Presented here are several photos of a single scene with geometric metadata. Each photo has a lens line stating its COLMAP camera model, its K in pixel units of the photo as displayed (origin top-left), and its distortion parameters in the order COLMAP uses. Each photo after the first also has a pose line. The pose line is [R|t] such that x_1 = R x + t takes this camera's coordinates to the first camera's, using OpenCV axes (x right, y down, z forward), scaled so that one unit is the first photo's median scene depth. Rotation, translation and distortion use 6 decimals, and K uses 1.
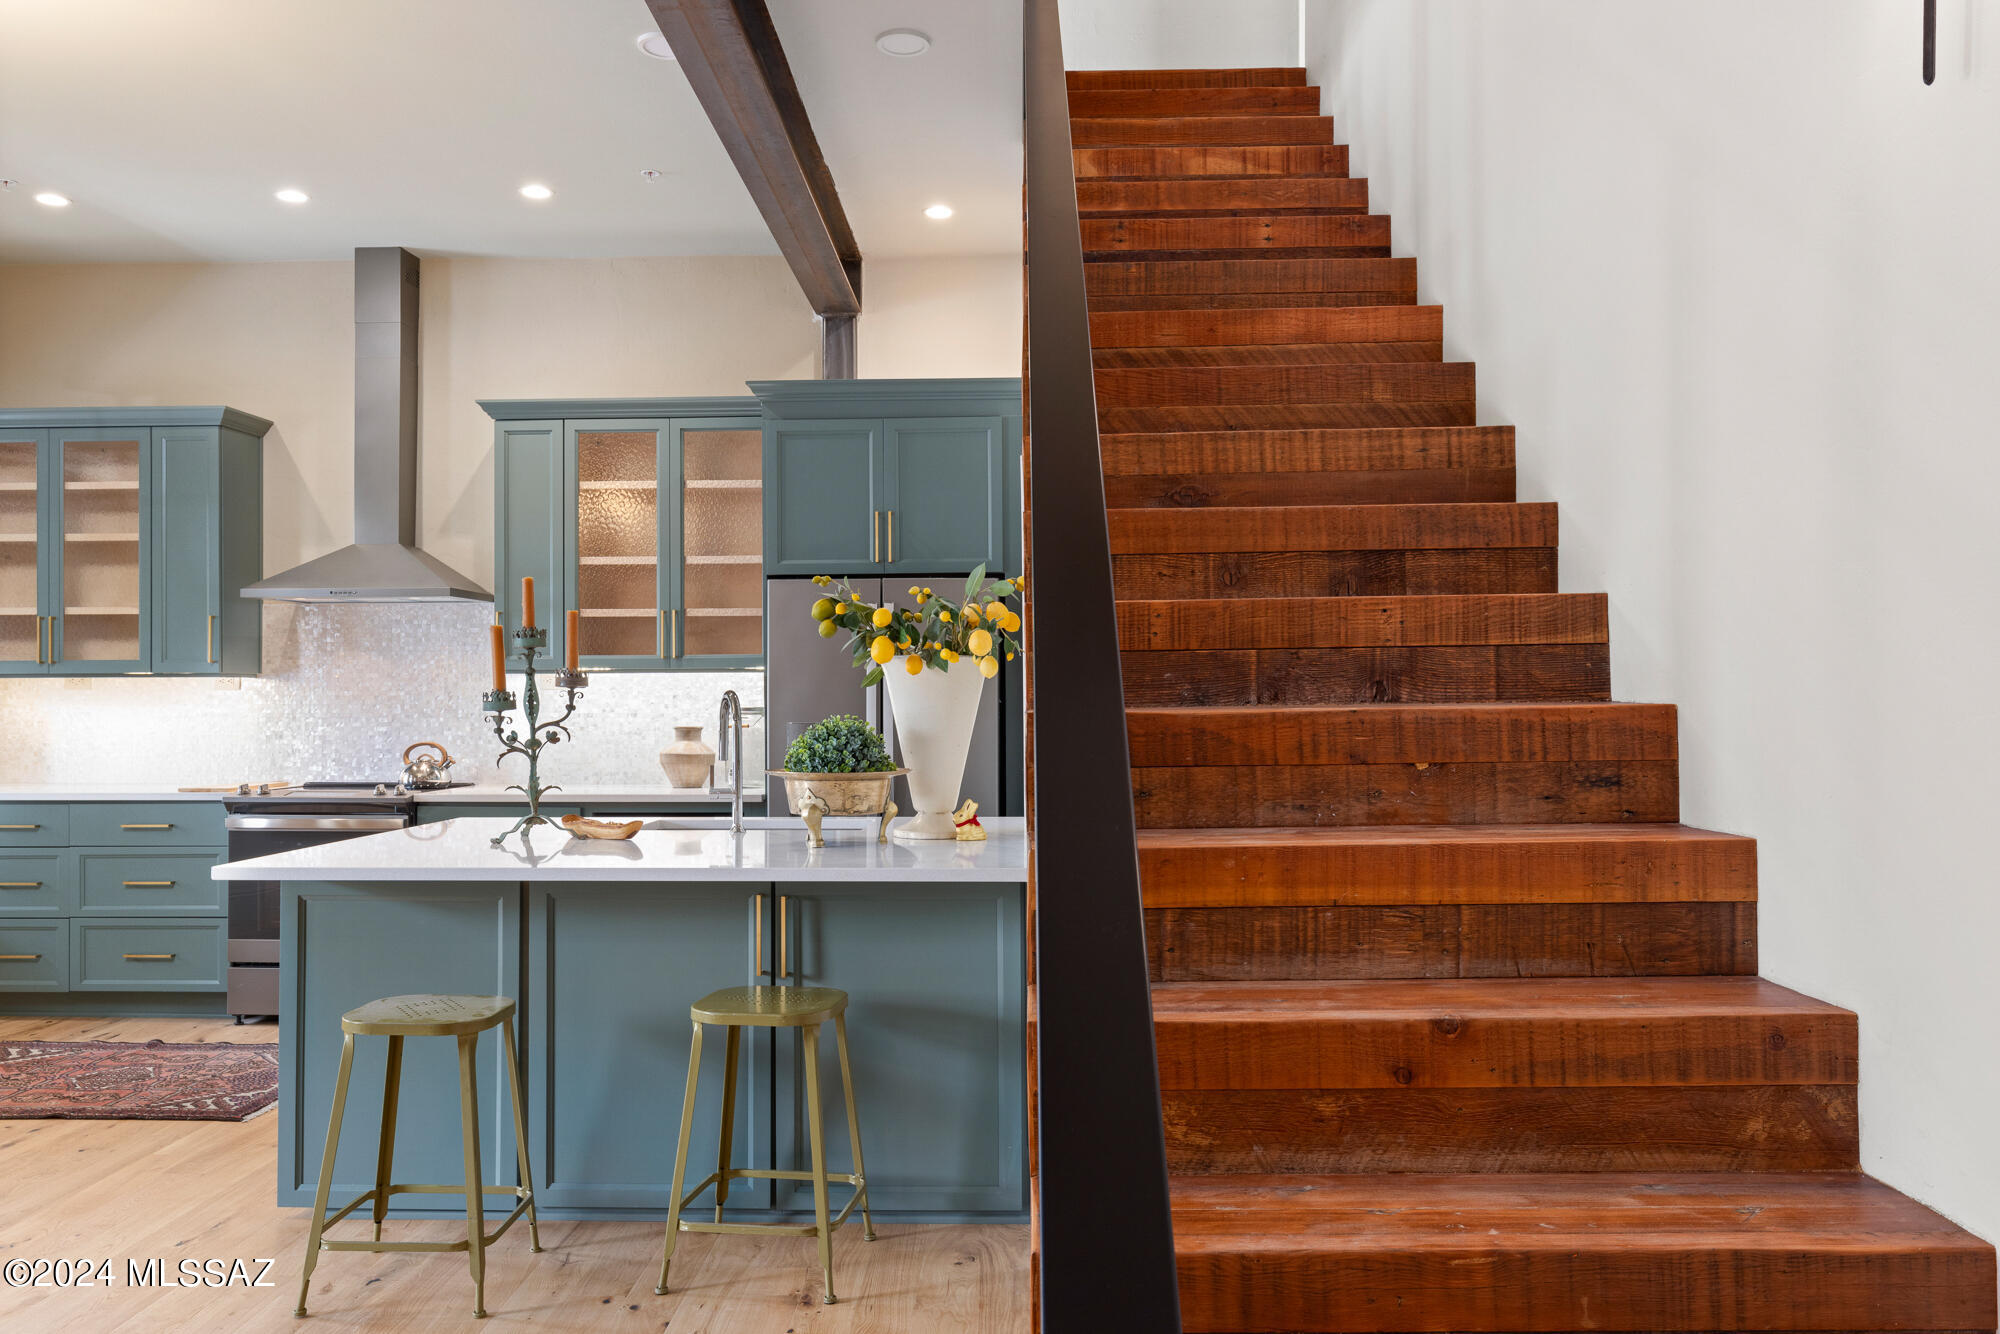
lens RADIAL K [[1493.7, 0, 998.1], [0, 1493.7, 684.9], [0, 0, 1]] dist [0.004167, -0.000451]
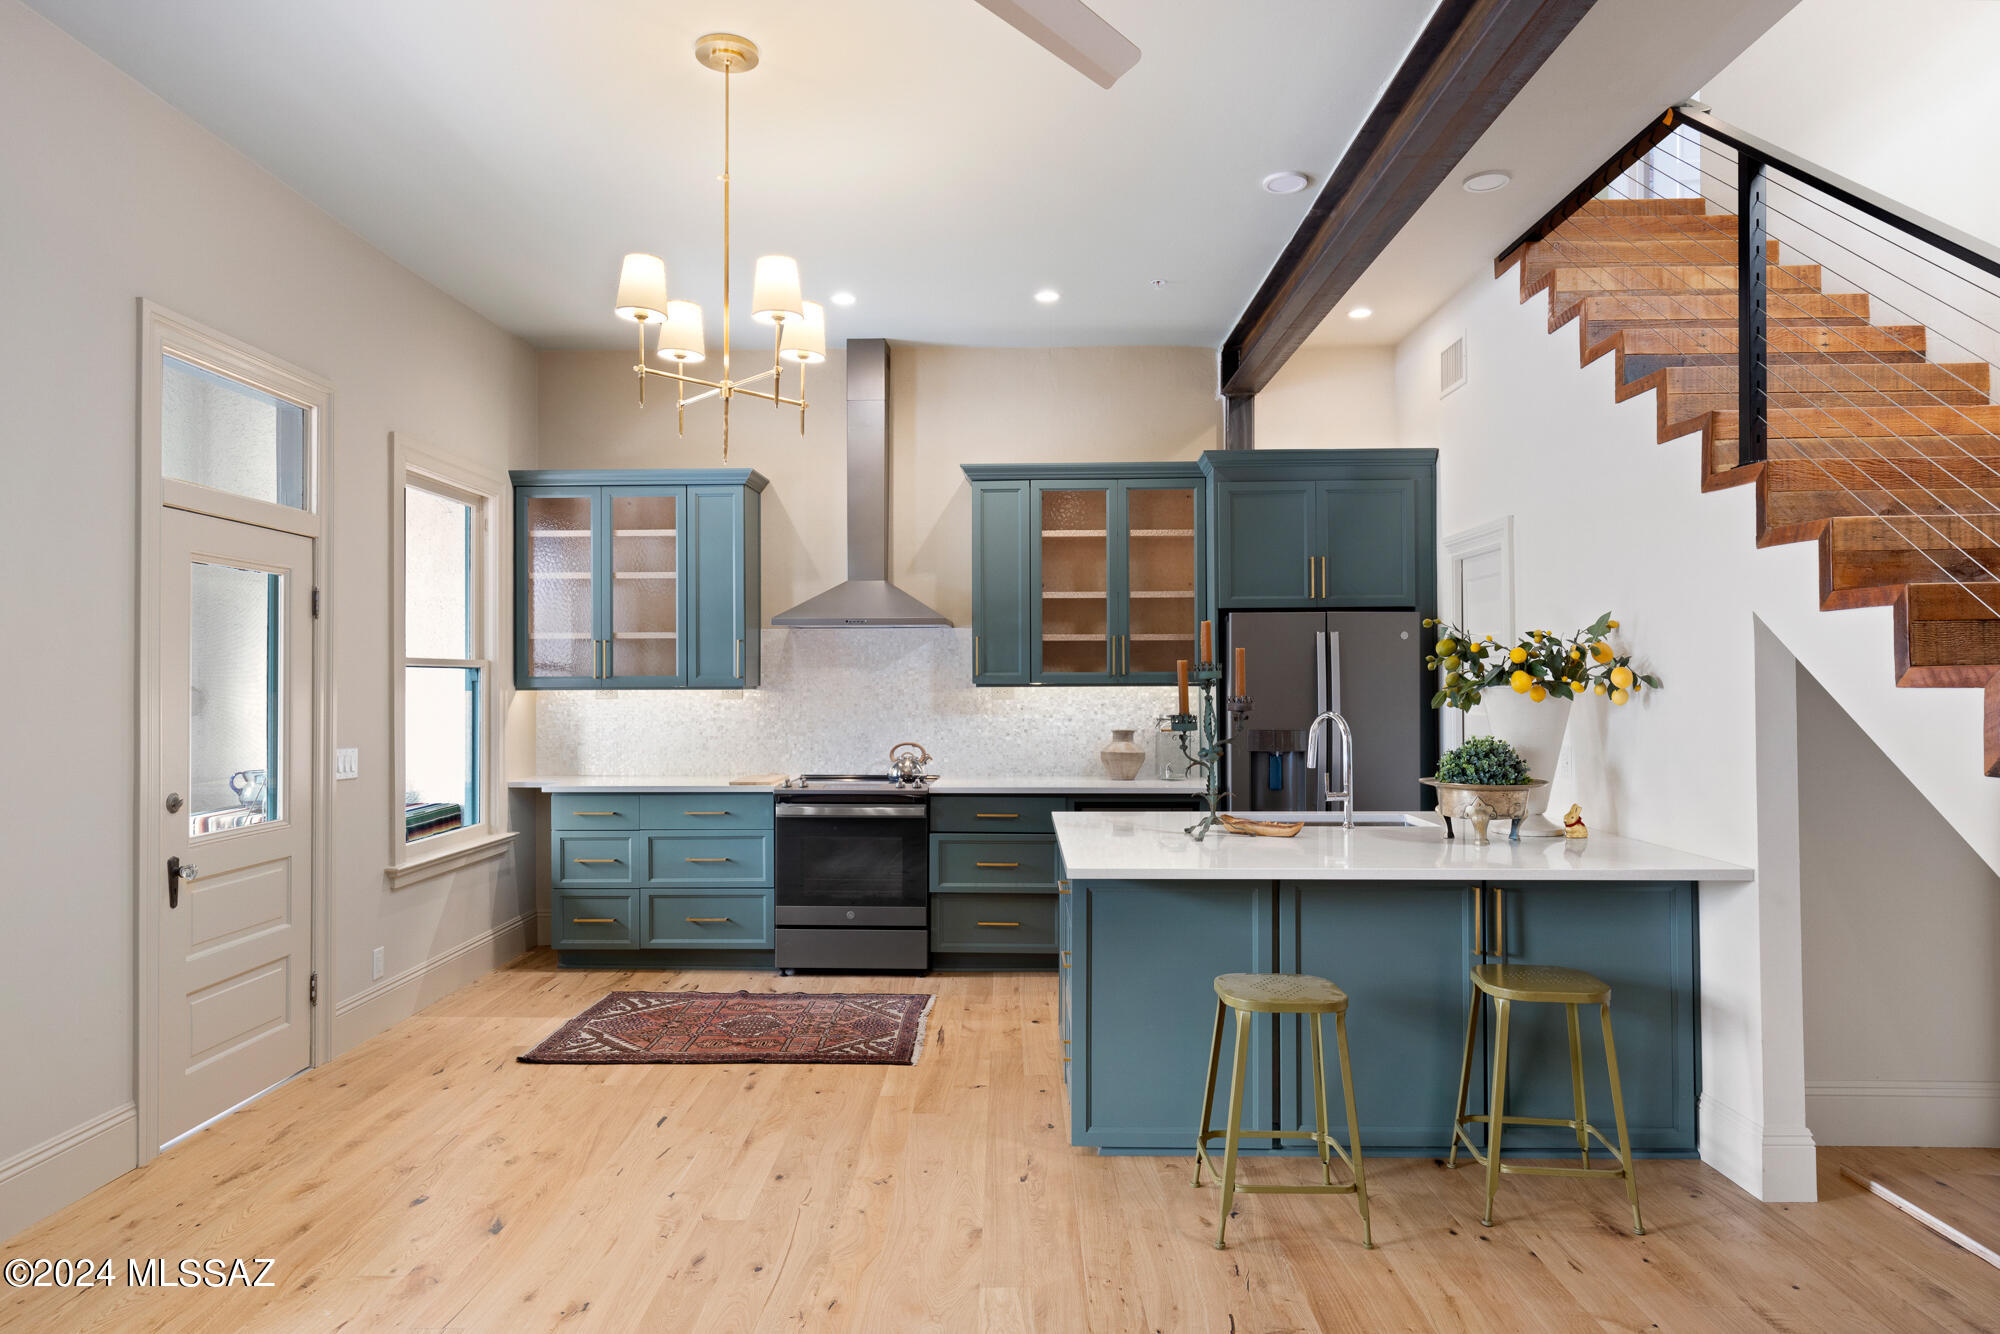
lens RADIAL K [[1199.3, 0, 1000.0], [0, 1199.3, 667.0], [0, 0, 1]] dist [0.008029, 0.001242]
pose [[0.999944, 0.000343, 0.010535, -0.336765], [-0.000305, 0.999993, -0.003620, -0.021297], [-0.010536, 0.003617, 0.999938, 0.016962]]
